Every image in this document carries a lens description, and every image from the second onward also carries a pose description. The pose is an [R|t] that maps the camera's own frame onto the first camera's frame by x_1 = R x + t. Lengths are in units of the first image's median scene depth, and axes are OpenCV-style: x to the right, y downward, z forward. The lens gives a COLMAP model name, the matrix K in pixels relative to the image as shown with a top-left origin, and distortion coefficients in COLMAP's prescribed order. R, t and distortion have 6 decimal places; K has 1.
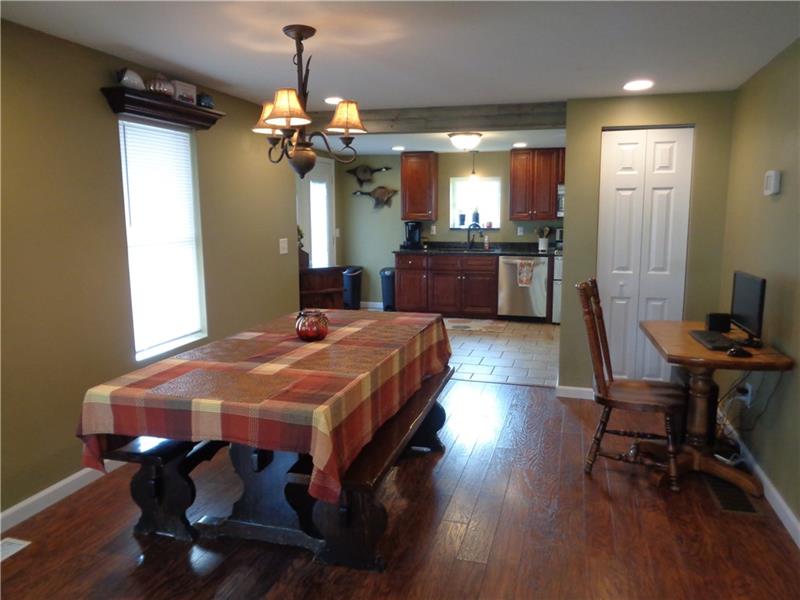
lens RADIAL K [[602.9, 0, 399.7], [0, 602.9, 299.1], [0, 0, 1]] dist [-0.016591, -0.002016]
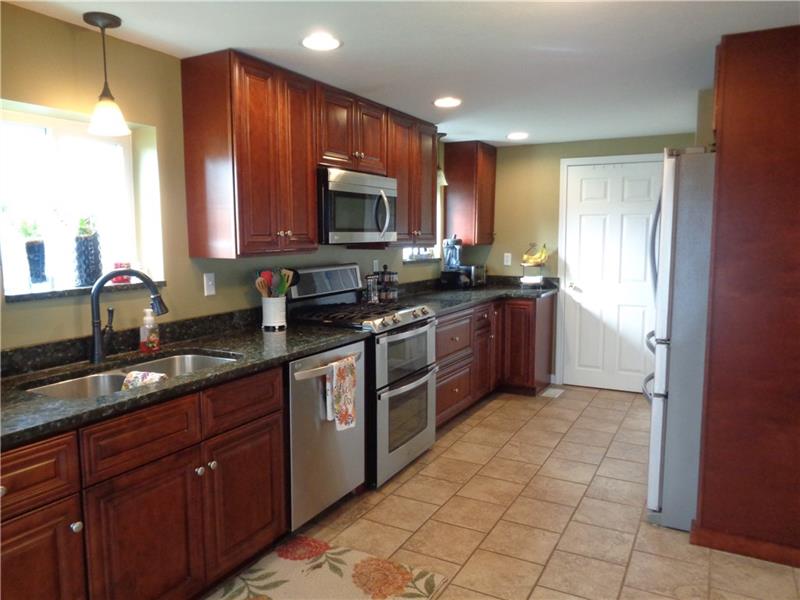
lens RADIAL K [[602.9, 0, 397.1], [0, 602.9, 301.0], [0, 0, 1]] dist [-0.016591, -0.002016]
pose [[0.219115, -0.102800, 0.970268, -0.131027], [0.150387, 0.986109, 0.070517, -0.110507], [-0.964040, 0.130465, 0.231531, 0.798295]]
